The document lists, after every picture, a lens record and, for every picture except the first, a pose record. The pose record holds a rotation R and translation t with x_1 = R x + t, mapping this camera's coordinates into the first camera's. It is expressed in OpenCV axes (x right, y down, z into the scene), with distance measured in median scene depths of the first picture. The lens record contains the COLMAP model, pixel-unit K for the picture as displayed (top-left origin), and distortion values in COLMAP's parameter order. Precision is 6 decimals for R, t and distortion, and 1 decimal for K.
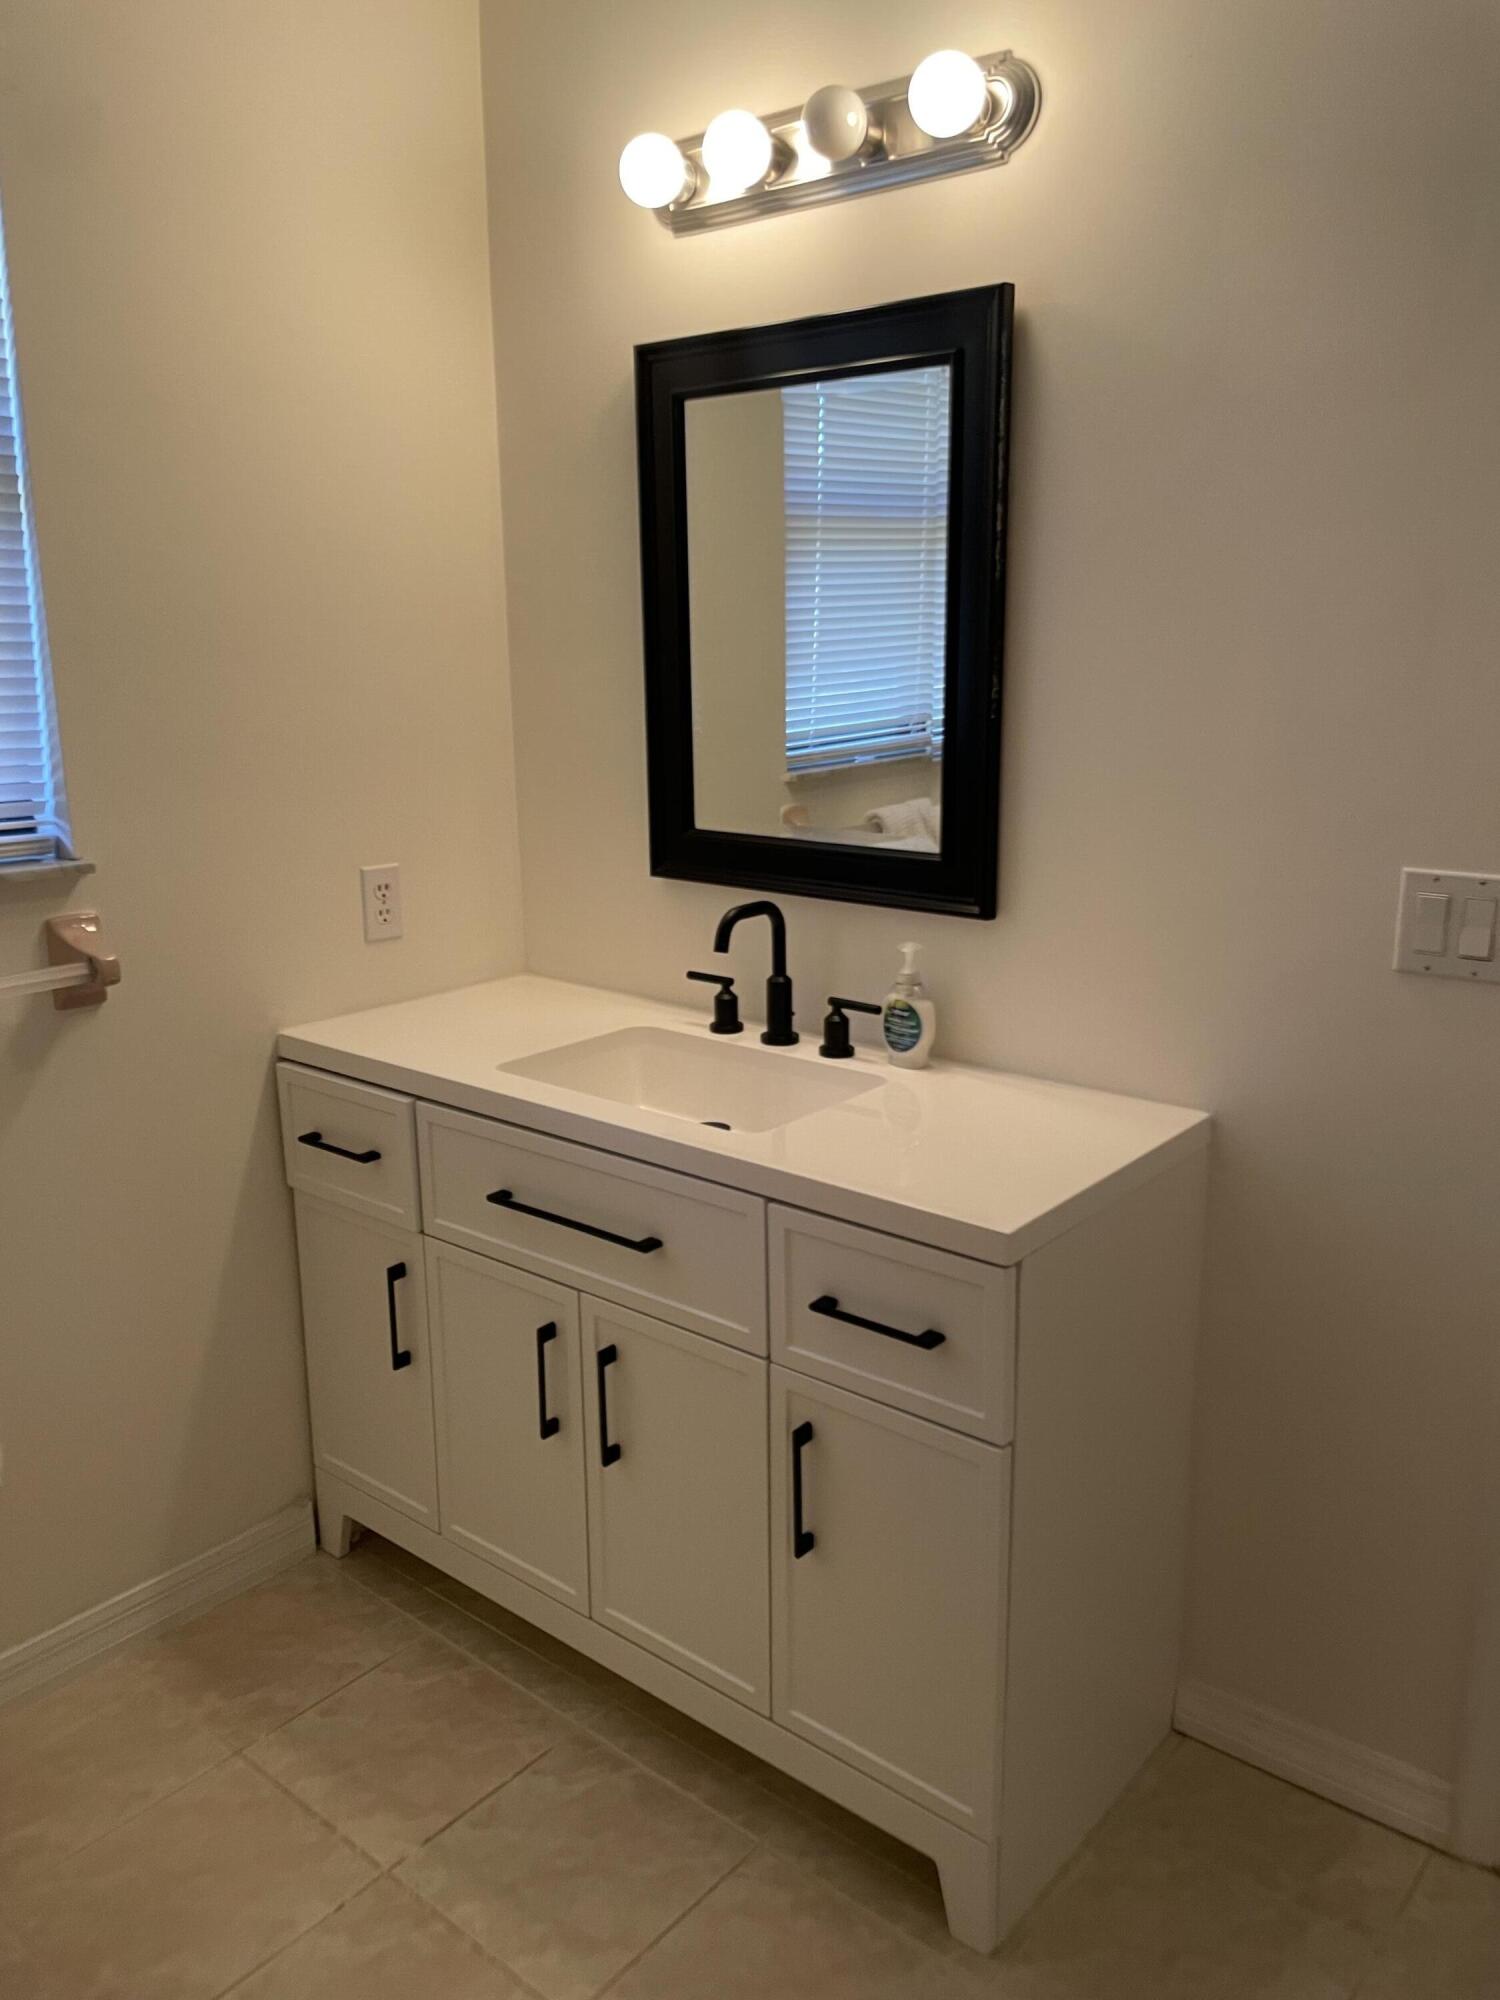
lens RADIAL K [[1514.0, 0, 697.8], [0, 1514.0, 1004.9], [0, 0, 1]] dist [0.126103, -0.139729]
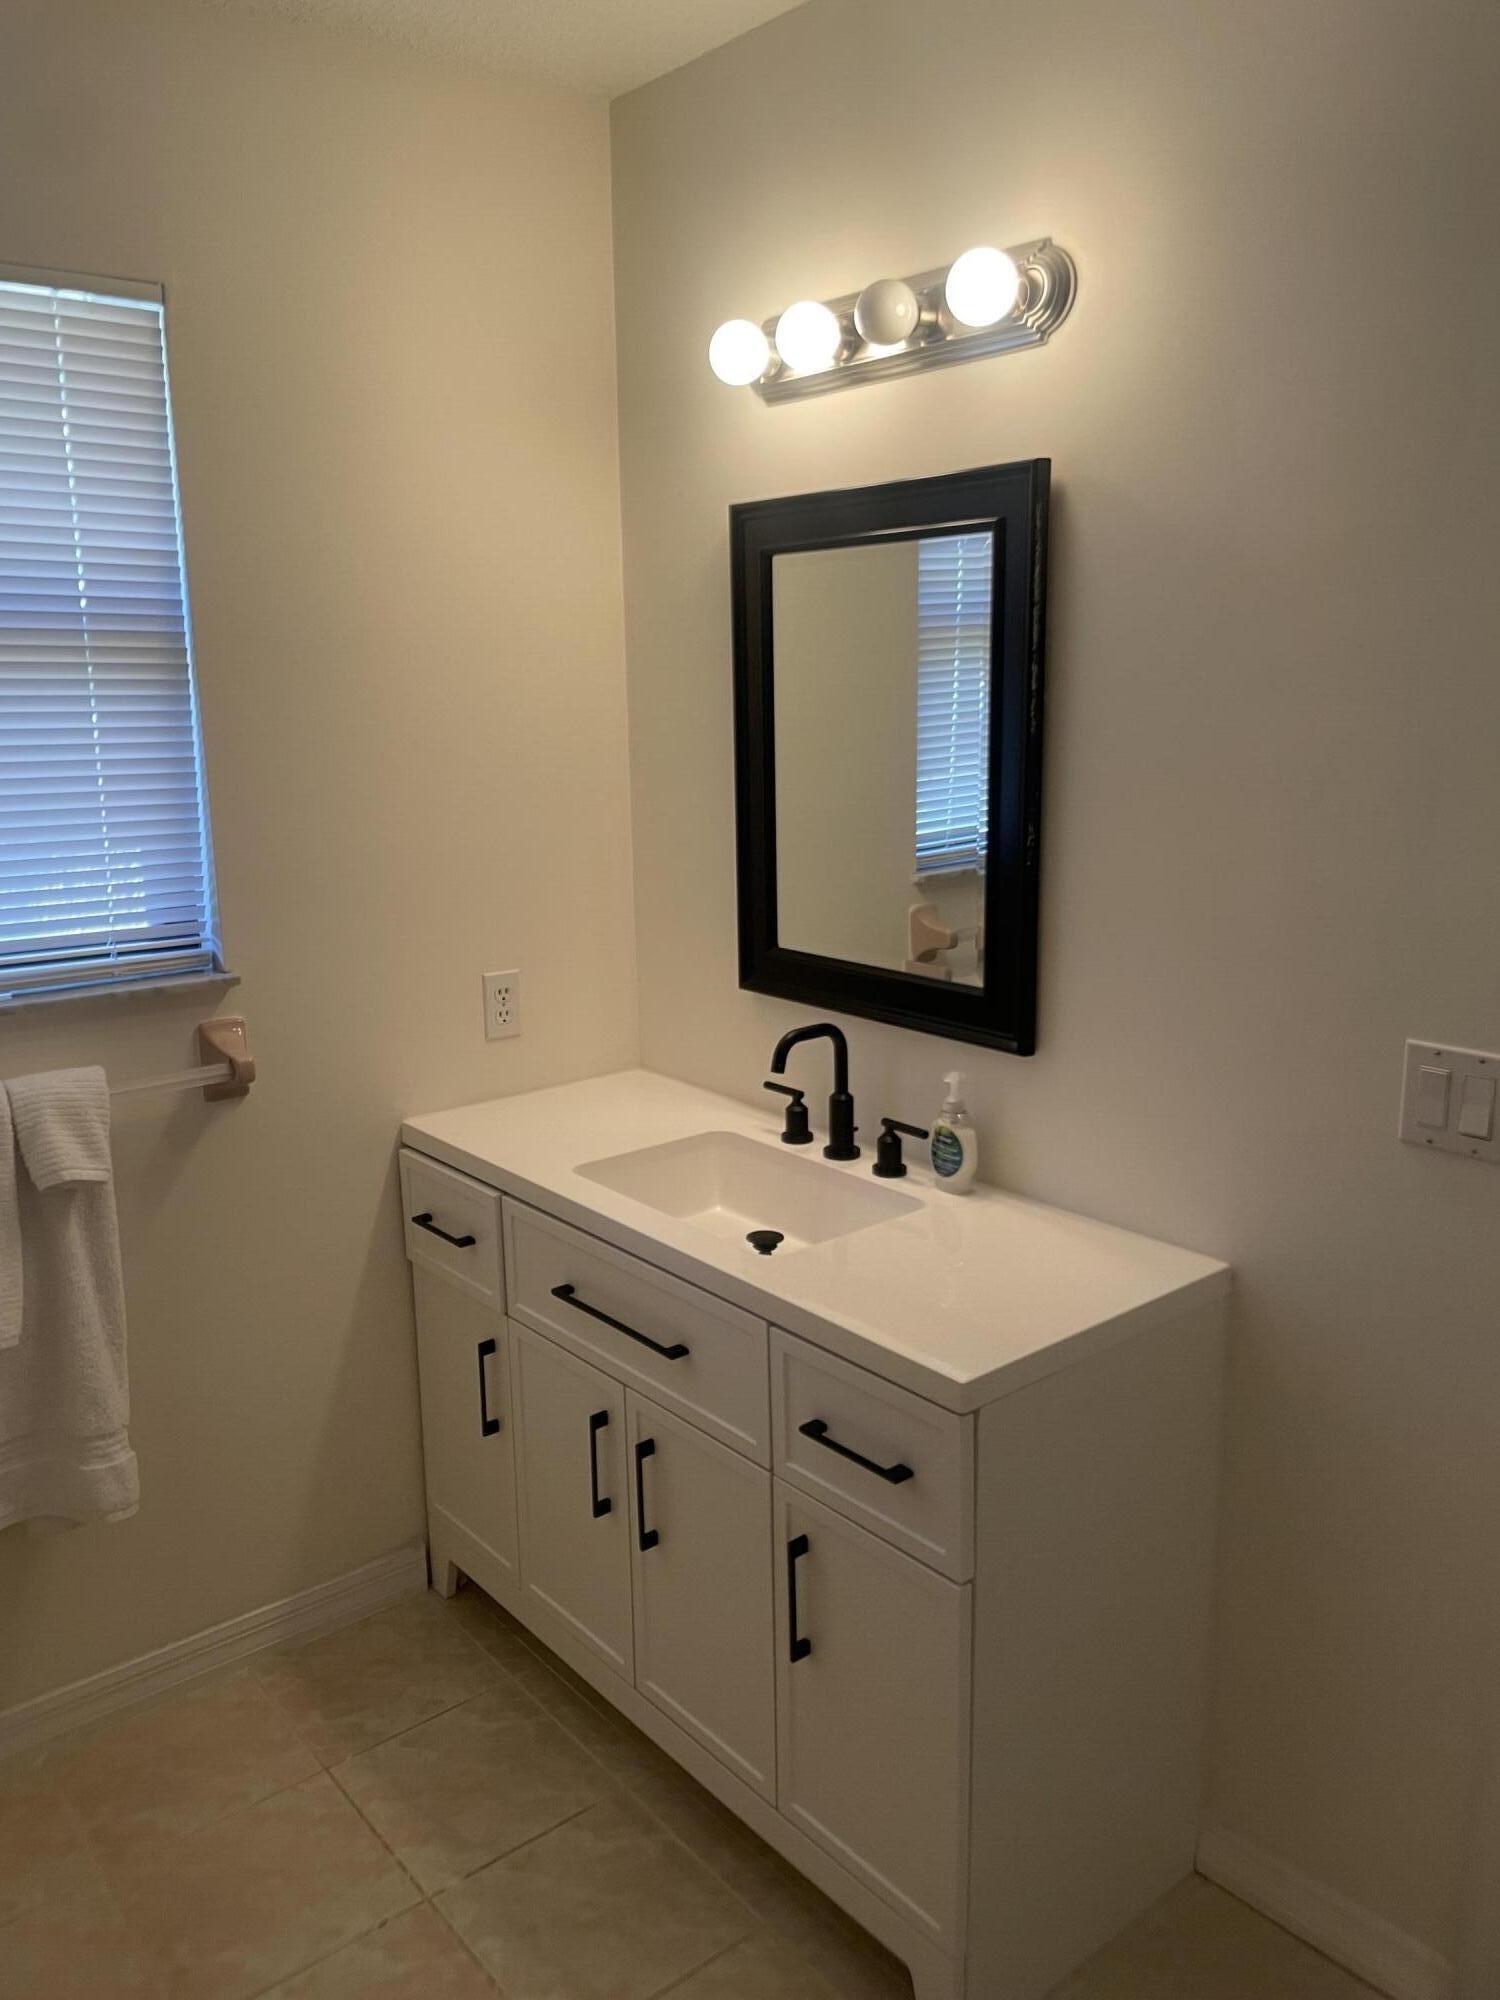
lens RADIAL K [[1514.0, 0, 697.8], [0, 1514.0, 1004.9], [0, 0, 1]] dist [0.126103, -0.139729]
pose [[0.979222, 0.031773, -0.200286, 0.176608], [-0.033545, 0.999422, -0.005458, -0.076595], [0.199996, 0.012063, 0.979722, -0.057033]]
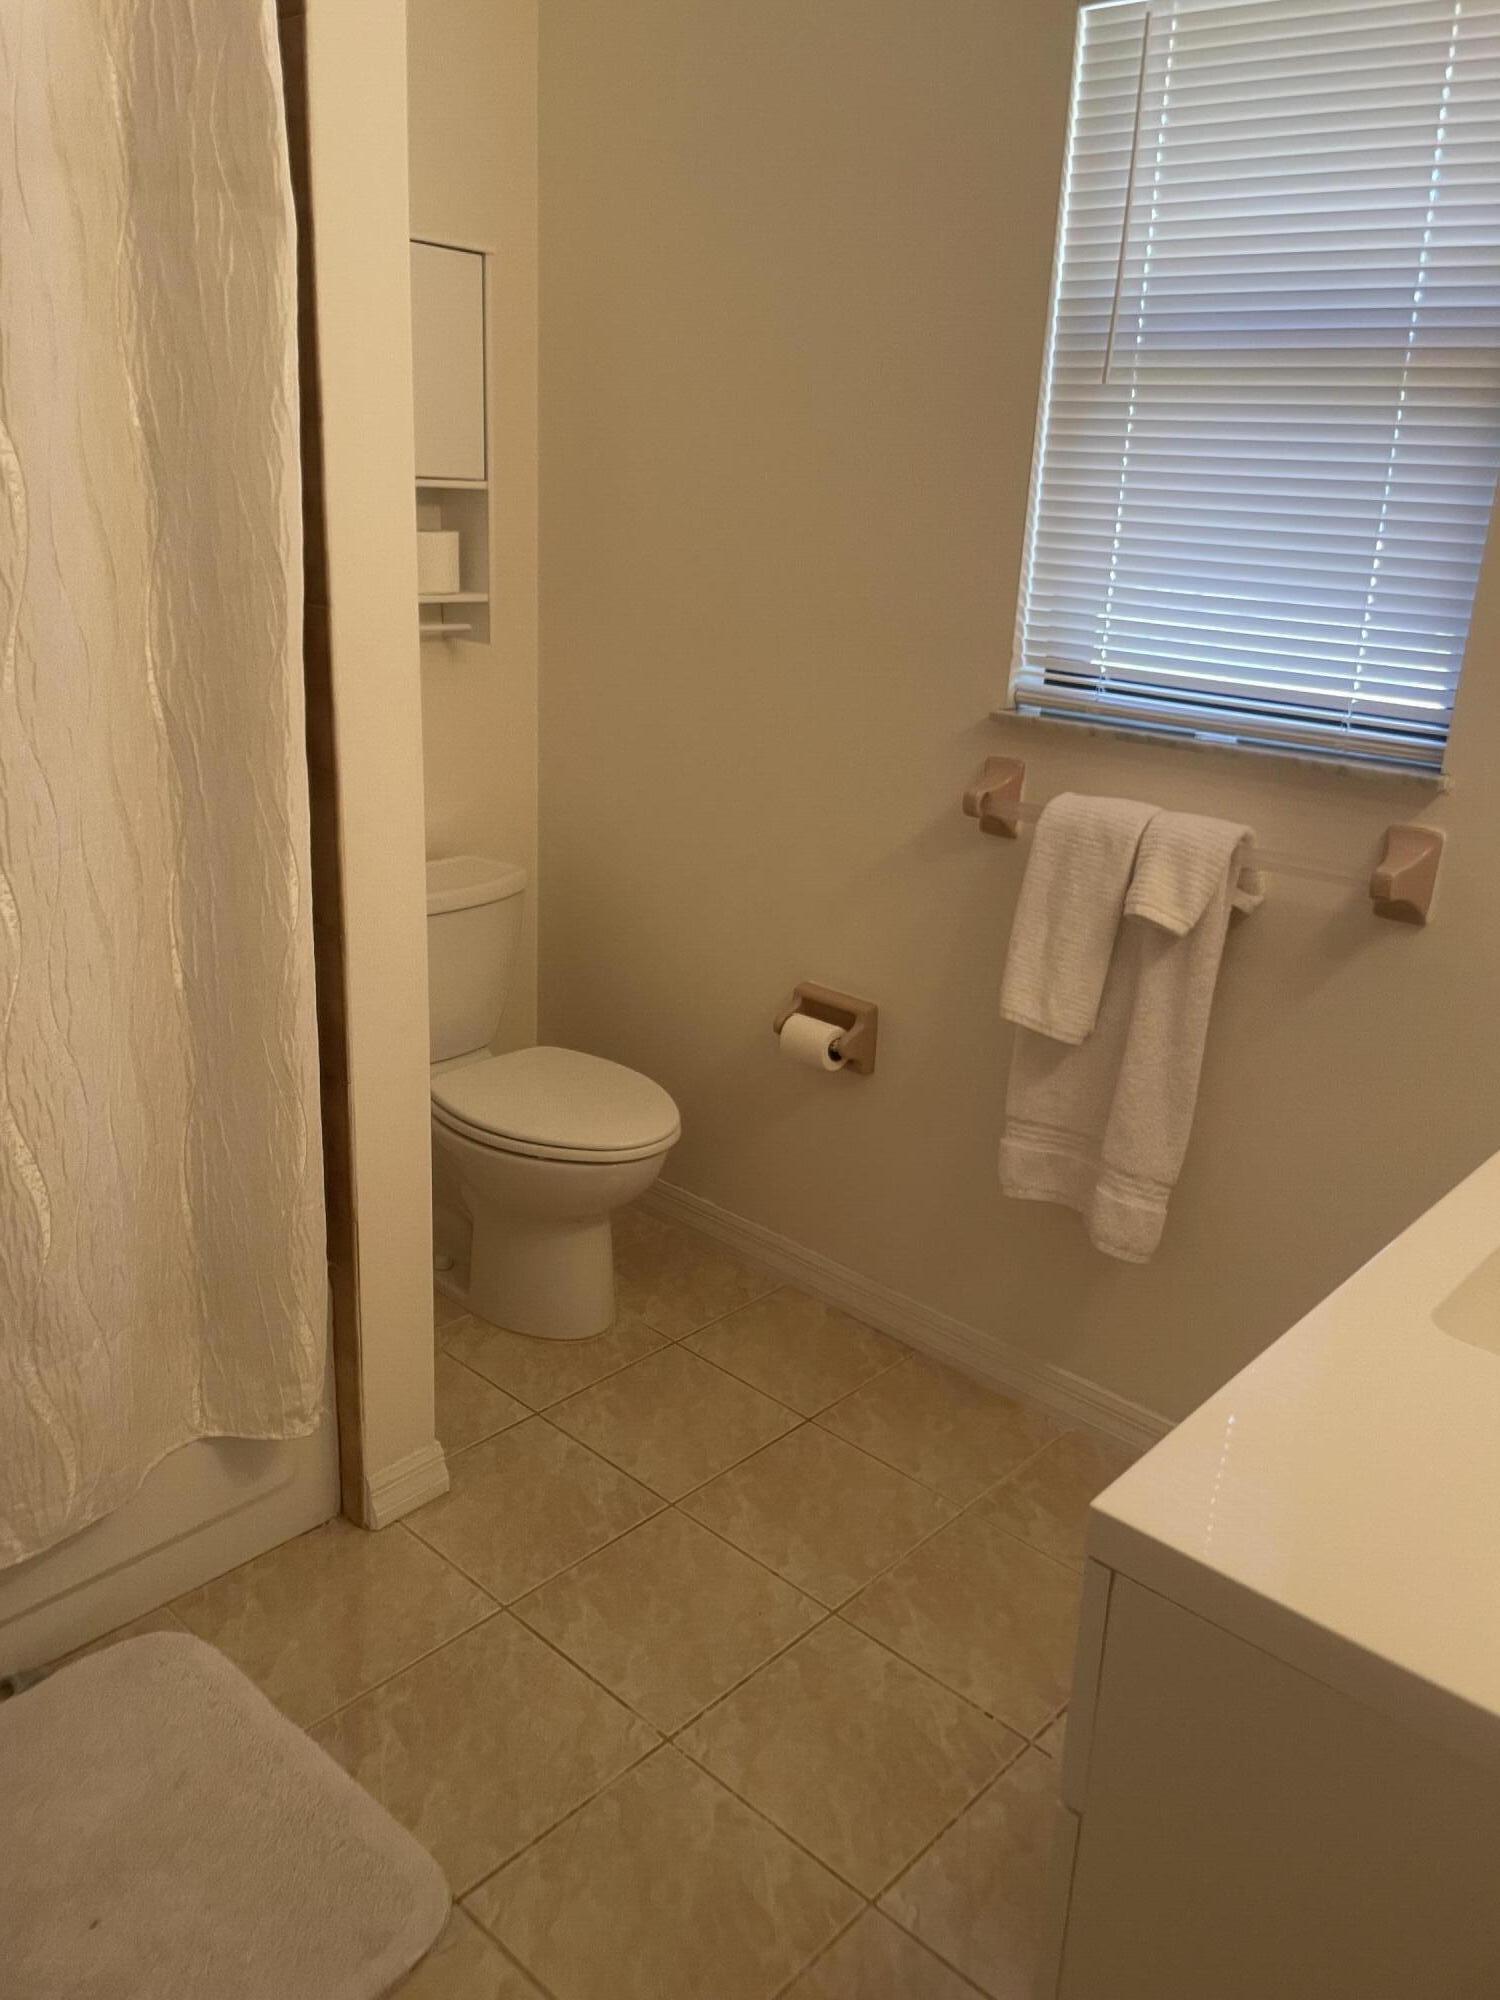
lens RADIAL K [[1512.7, 0, 750.0], [0, 1512.7, 1000.0], [0, 0, 1]] dist [0.002878, 0.038575]
pose [[-0.050715, 0.319877, -0.946101, 0.561038], [-0.268252, 0.908145, 0.321424, -0.156389], [0.962013, 0.270094, 0.039751, 0.591810]]
